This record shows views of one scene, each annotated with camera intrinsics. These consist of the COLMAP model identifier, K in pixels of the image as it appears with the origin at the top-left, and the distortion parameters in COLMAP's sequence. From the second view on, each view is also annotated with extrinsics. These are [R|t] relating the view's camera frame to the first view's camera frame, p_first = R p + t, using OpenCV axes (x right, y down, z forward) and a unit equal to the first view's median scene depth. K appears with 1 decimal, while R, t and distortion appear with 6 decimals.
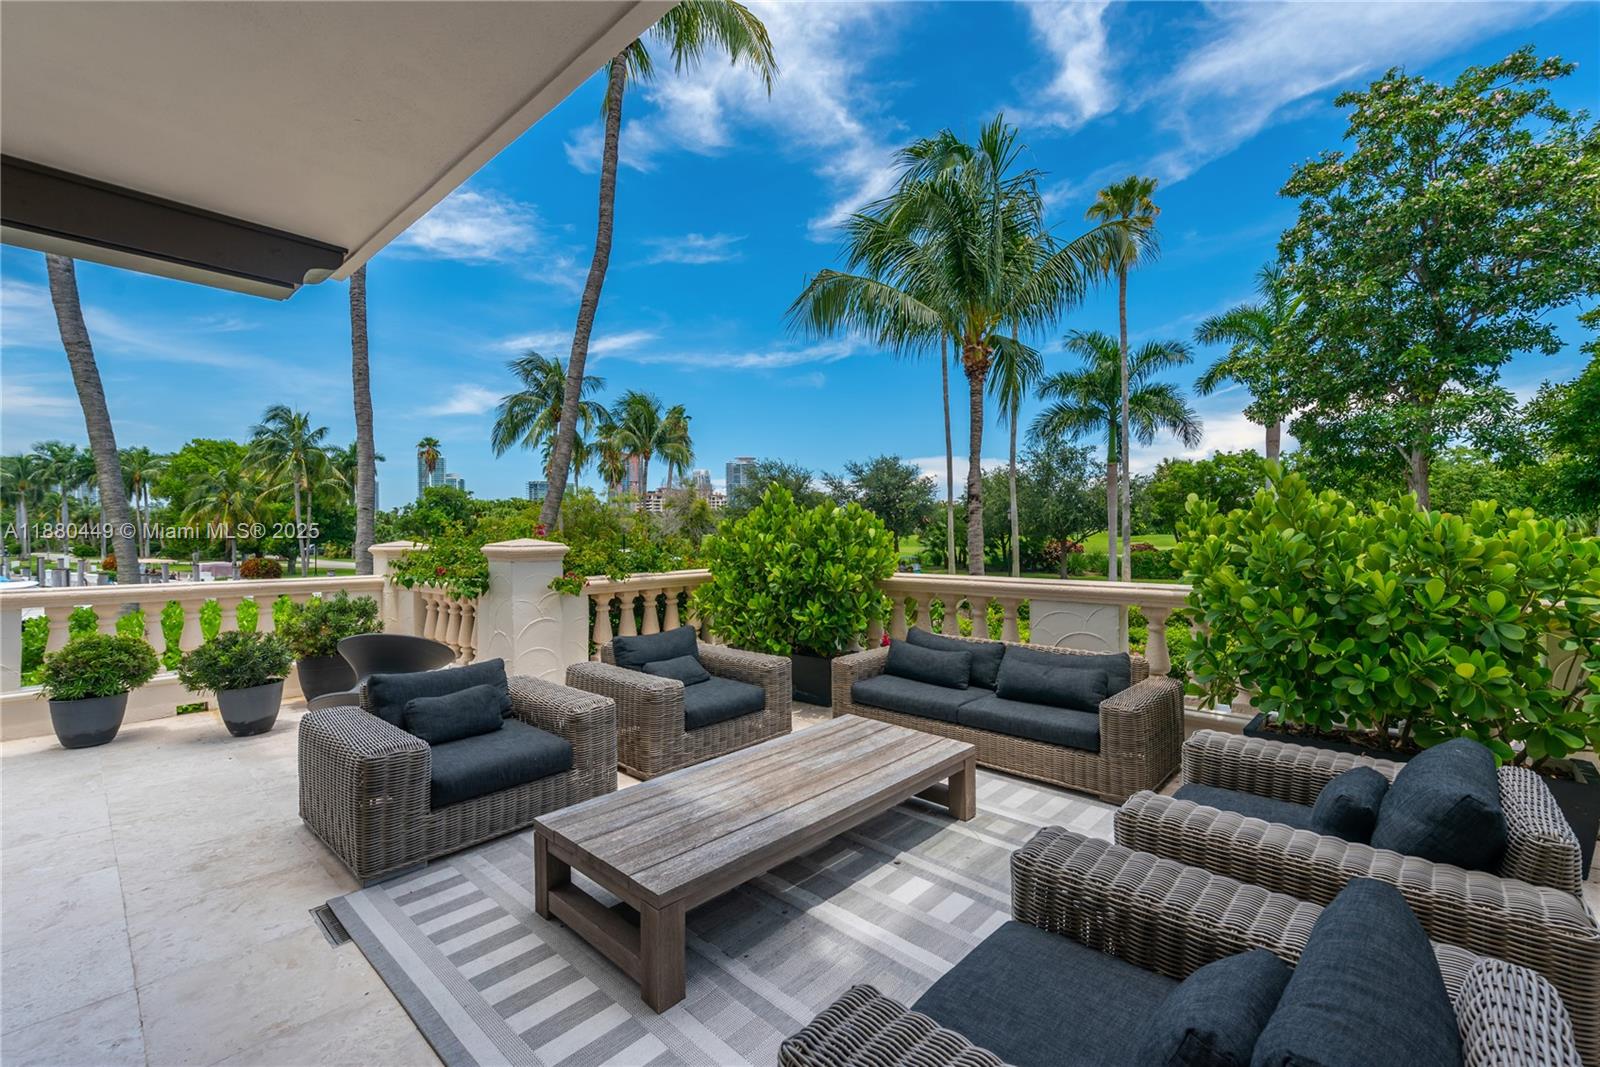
lens RADIAL K [[671.2, 0, 814.5], [0, 671.2, 495.7], [0, 0, 1]] dist [-0.002485, -0.000066]
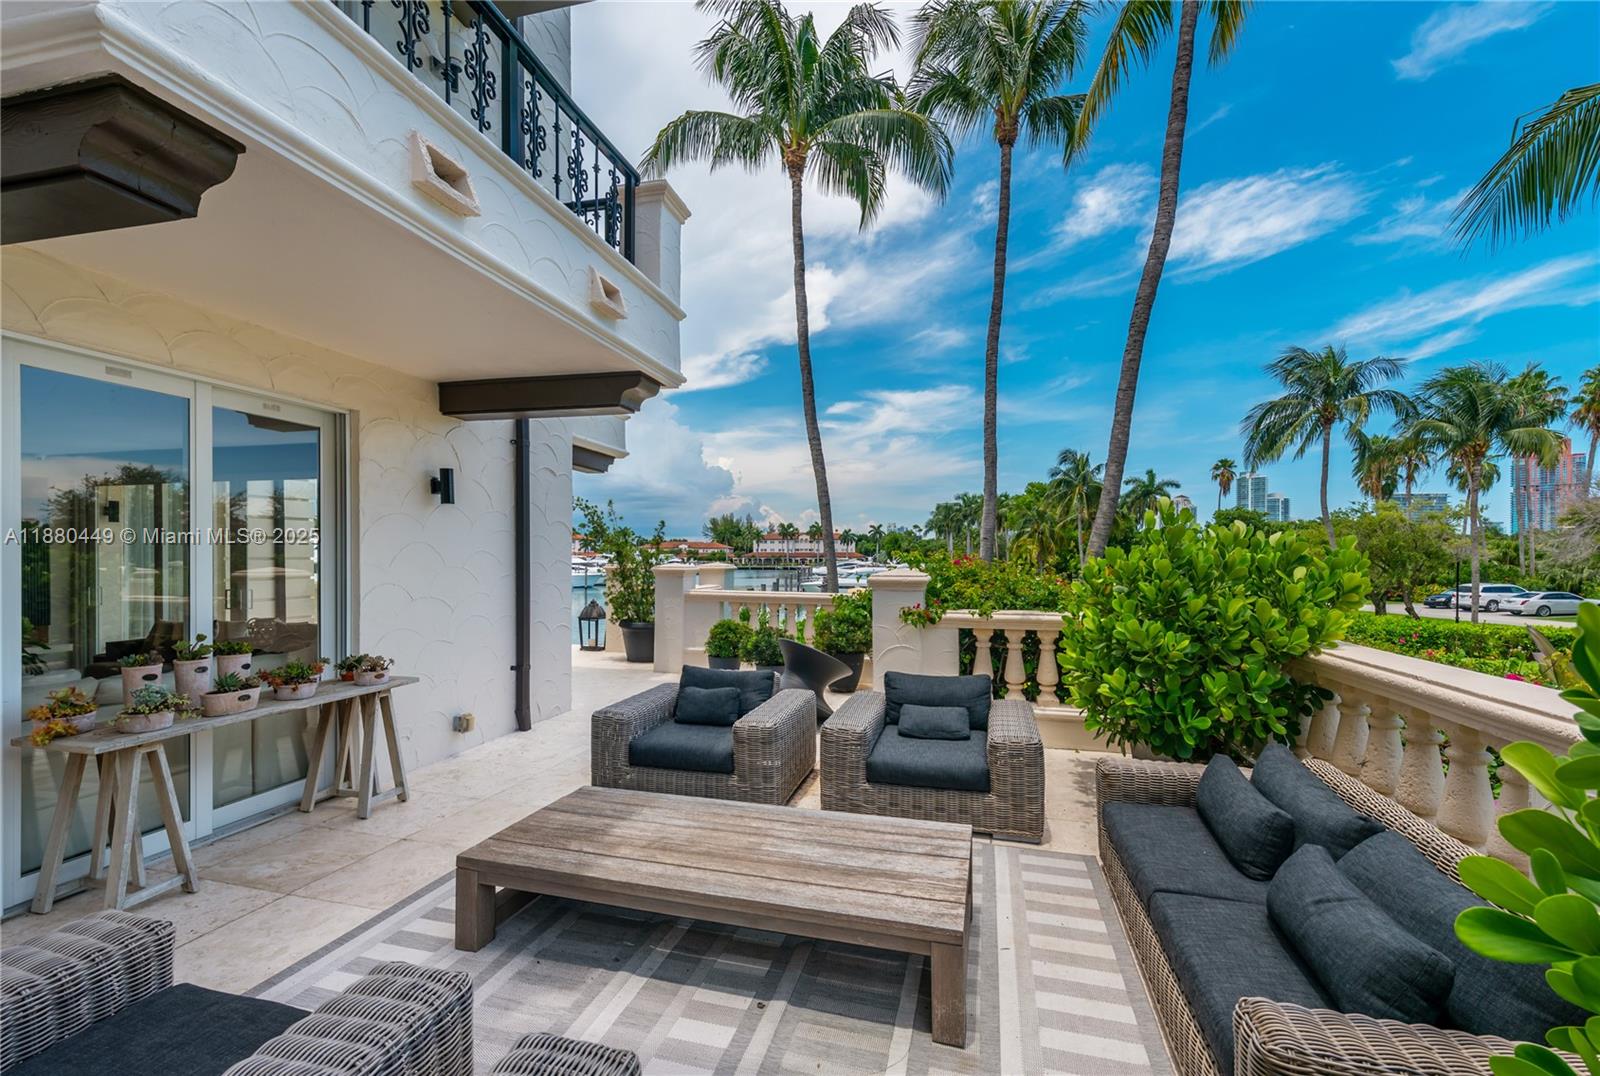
lens RADIAL K [[672.9, 0, 804.6], [0, 672.9, 544.8], [0, 0, 1]] dist [0.015296, -0.000473]
pose [[0.449695, -0.006362, -0.893159, 0.461886], [0.040032, 0.999113, 0.013039, 0.005764], [0.892284, -0.041619, 0.449551, 0.392696]]
